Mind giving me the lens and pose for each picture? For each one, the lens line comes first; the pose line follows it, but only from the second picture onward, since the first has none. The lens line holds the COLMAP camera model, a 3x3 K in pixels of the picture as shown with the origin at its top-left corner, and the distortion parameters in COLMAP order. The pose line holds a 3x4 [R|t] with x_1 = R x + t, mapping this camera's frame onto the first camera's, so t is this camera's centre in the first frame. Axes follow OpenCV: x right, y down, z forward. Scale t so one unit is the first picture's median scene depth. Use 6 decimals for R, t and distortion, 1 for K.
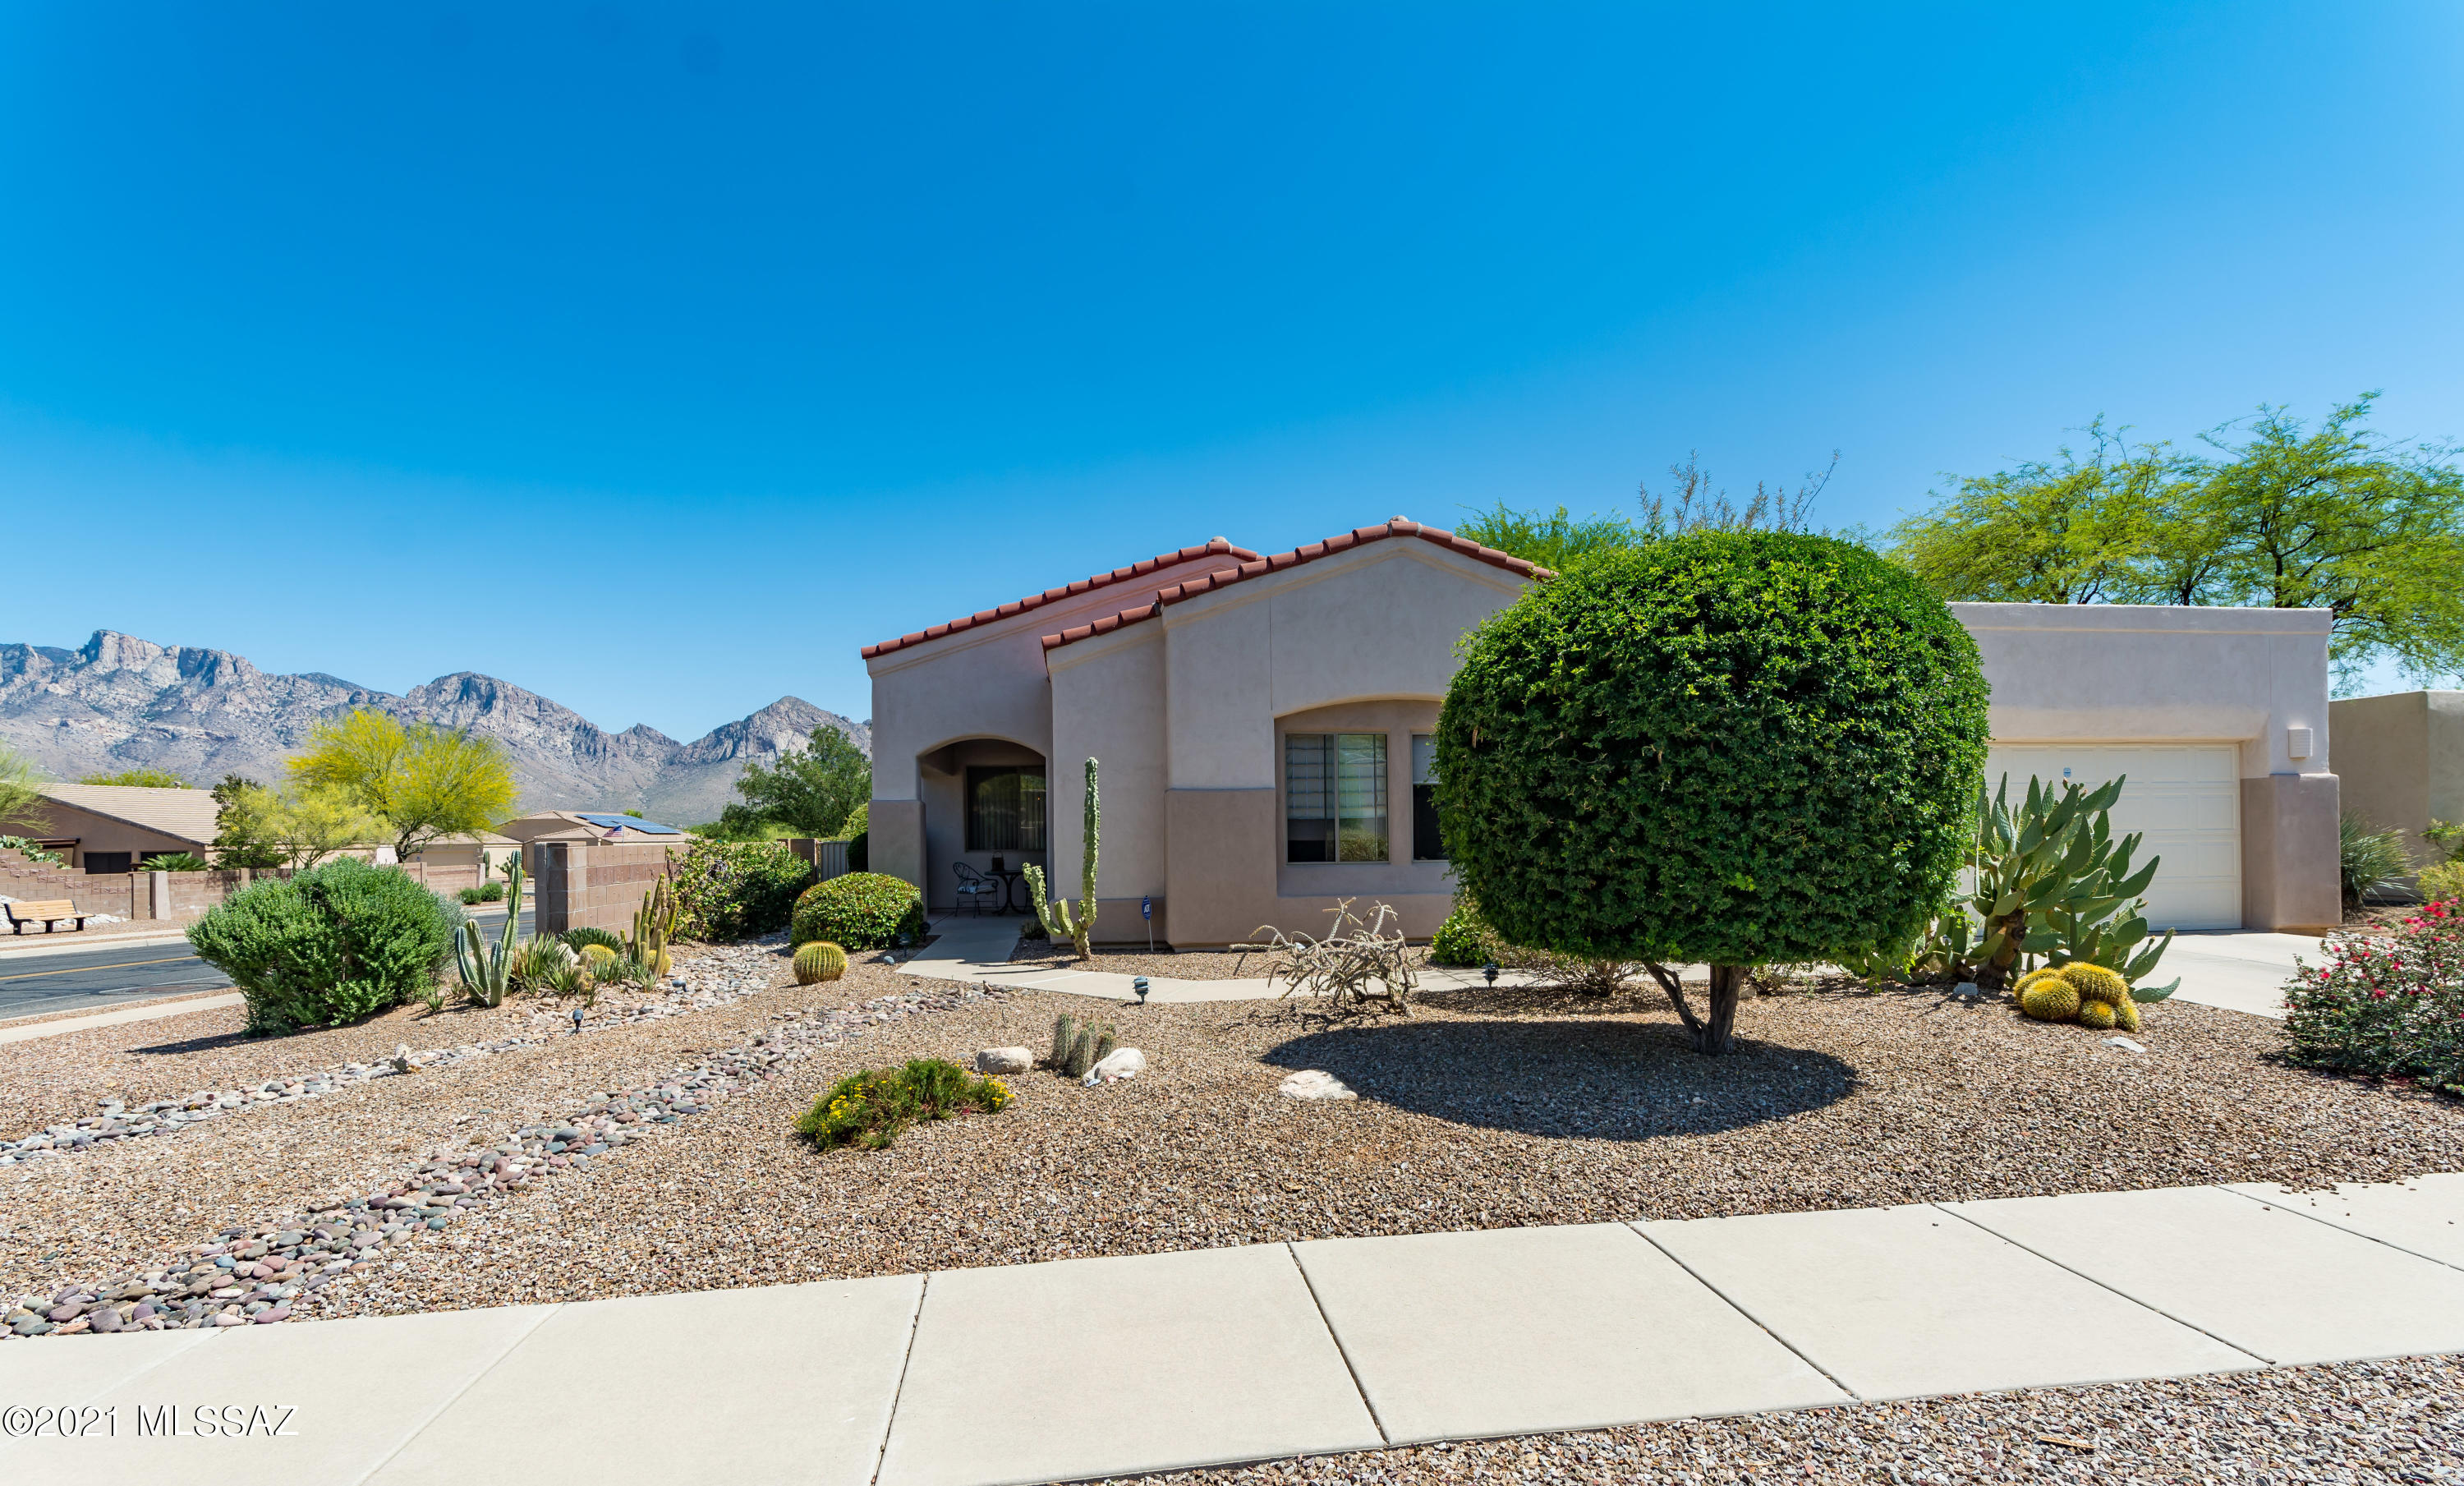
lens RADIAL K [[1072.0, 0, 1231.1], [0, 1072.0, 830.3], [0, 0, 1]] dist [0.002152, 0.000215]
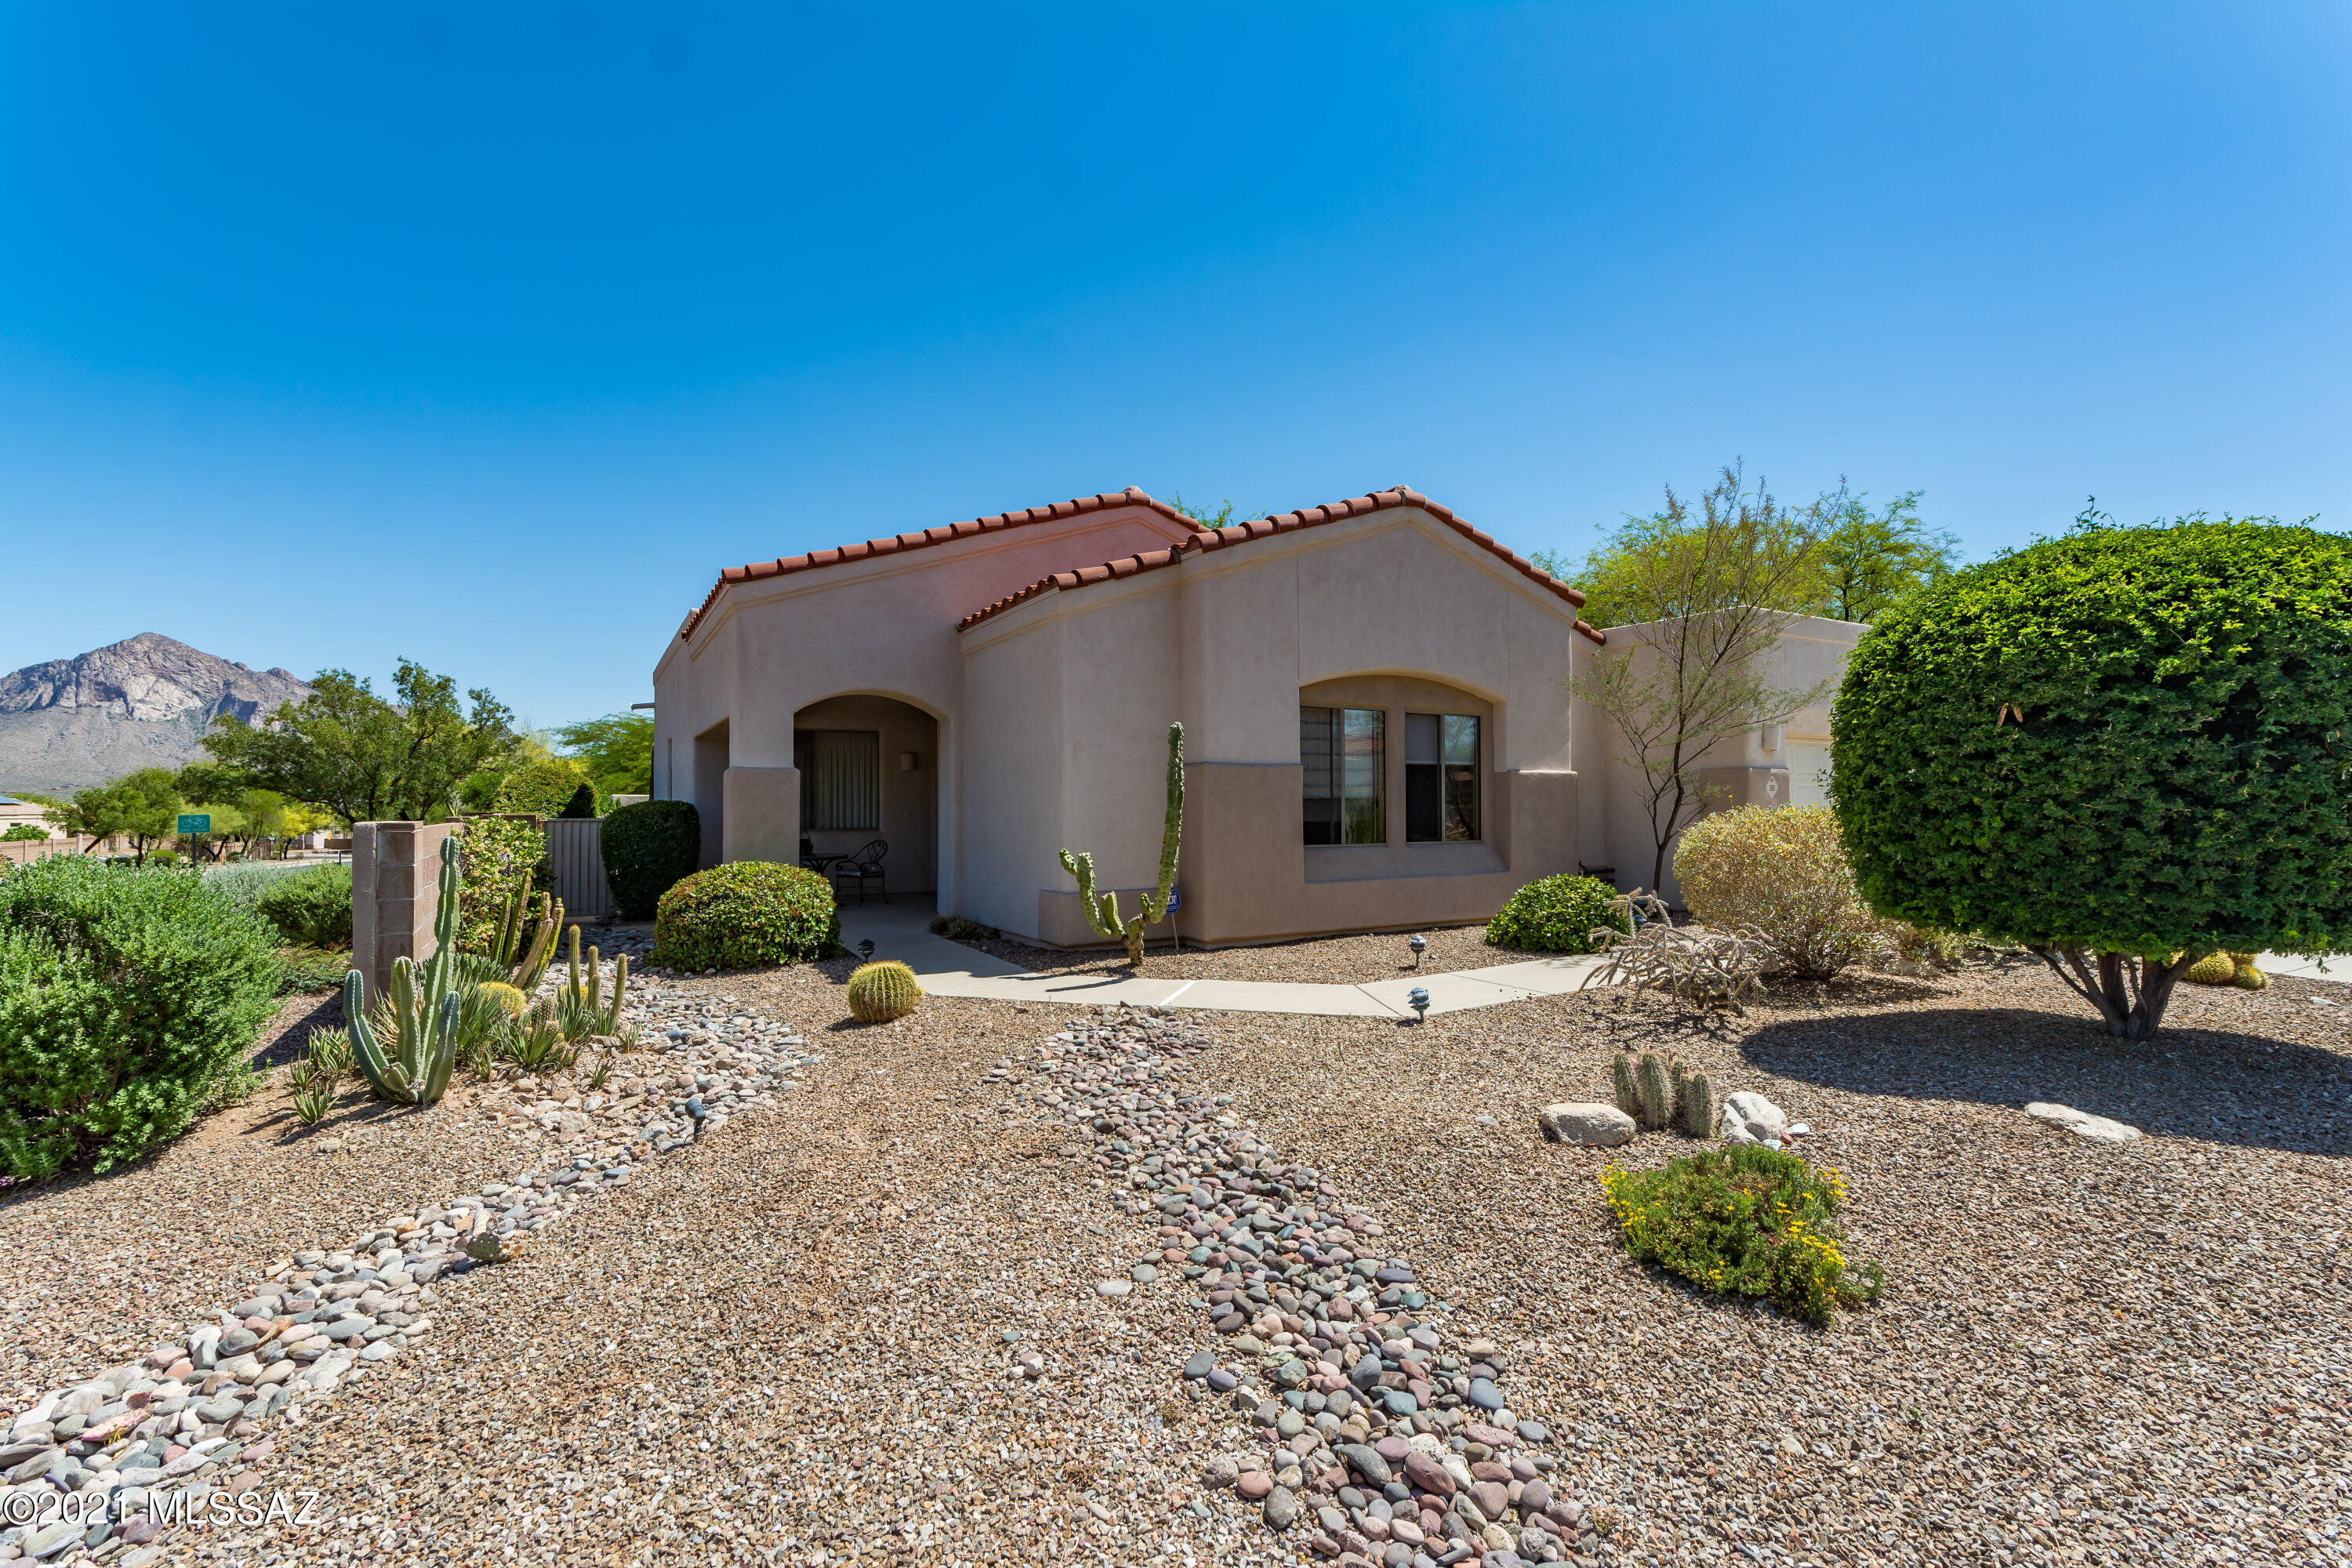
lens RADIAL K [[1019.5, 0, 1170.7], [0, 1019.5, 796.5], [0, 0, 1]] dist [0.001494, -0.000099]
pose [[0.921915, 0.011600, 0.387218, -0.396833], [-0.007740, 0.999904, -0.011527, -0.000833], [-0.387314, 0.007630, 0.921916, 0.242114]]
